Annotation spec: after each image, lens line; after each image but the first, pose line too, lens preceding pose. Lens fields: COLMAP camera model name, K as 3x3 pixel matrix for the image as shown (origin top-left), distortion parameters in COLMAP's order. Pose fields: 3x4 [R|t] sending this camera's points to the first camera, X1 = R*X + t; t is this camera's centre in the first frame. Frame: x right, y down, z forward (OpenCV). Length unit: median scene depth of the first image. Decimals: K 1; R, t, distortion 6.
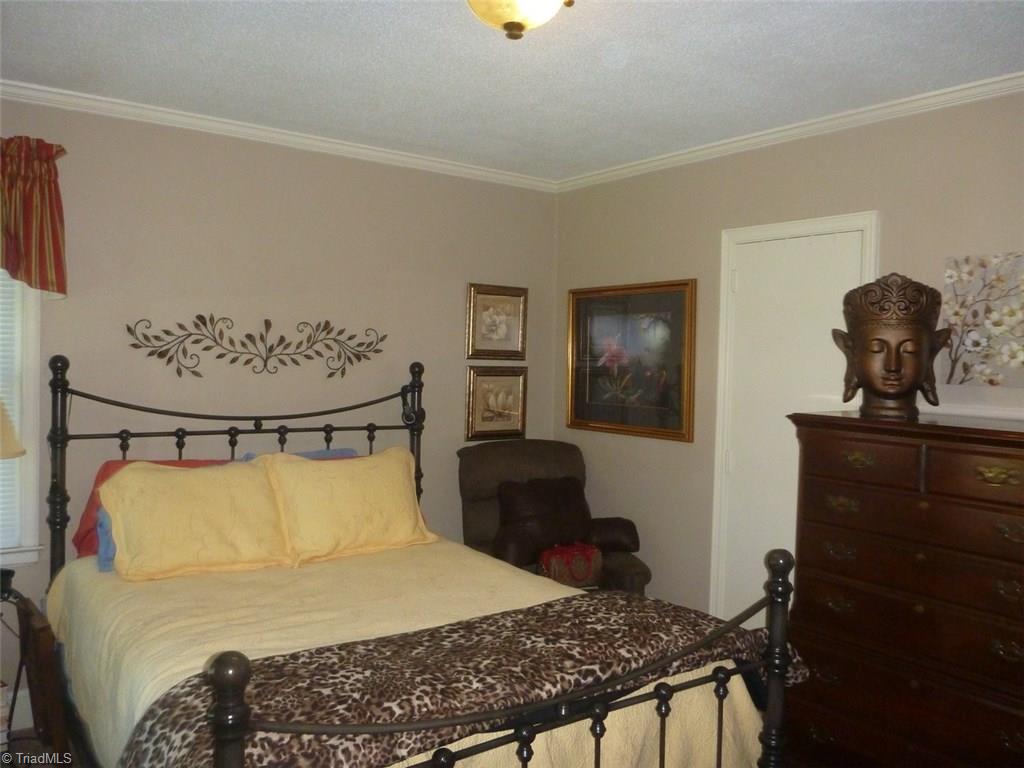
lens RADIAL K [[845.2, 0, 504.9], [0, 845.2, 391.1], [0, 0, 1]] dist [-0.024895, 0.002179]
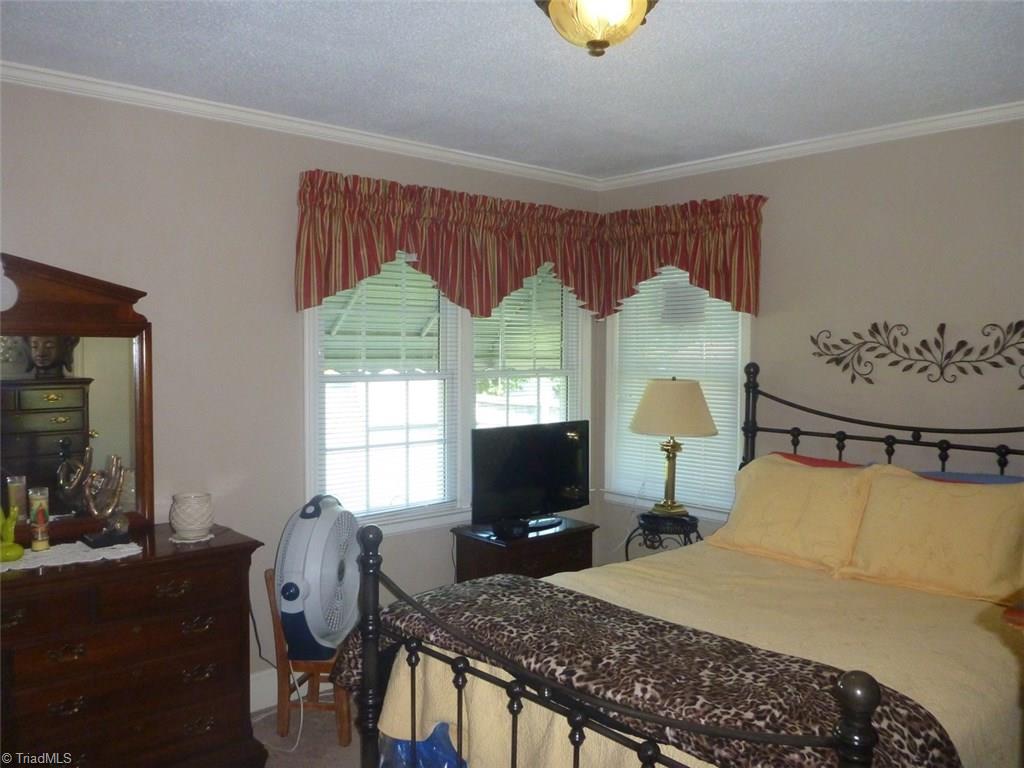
lens RADIAL K [[845.2, 0, 506.1], [0, 845.2, 376.3], [0, 0, 1]] dist [-0.024895, 0.002179]
pose [[0.086546, 0.005602, -0.996232, 0.631247], [-0.050797, 0.998708, 0.001203, -0.004980], [0.994952, 0.050501, 0.086719, 0.485869]]
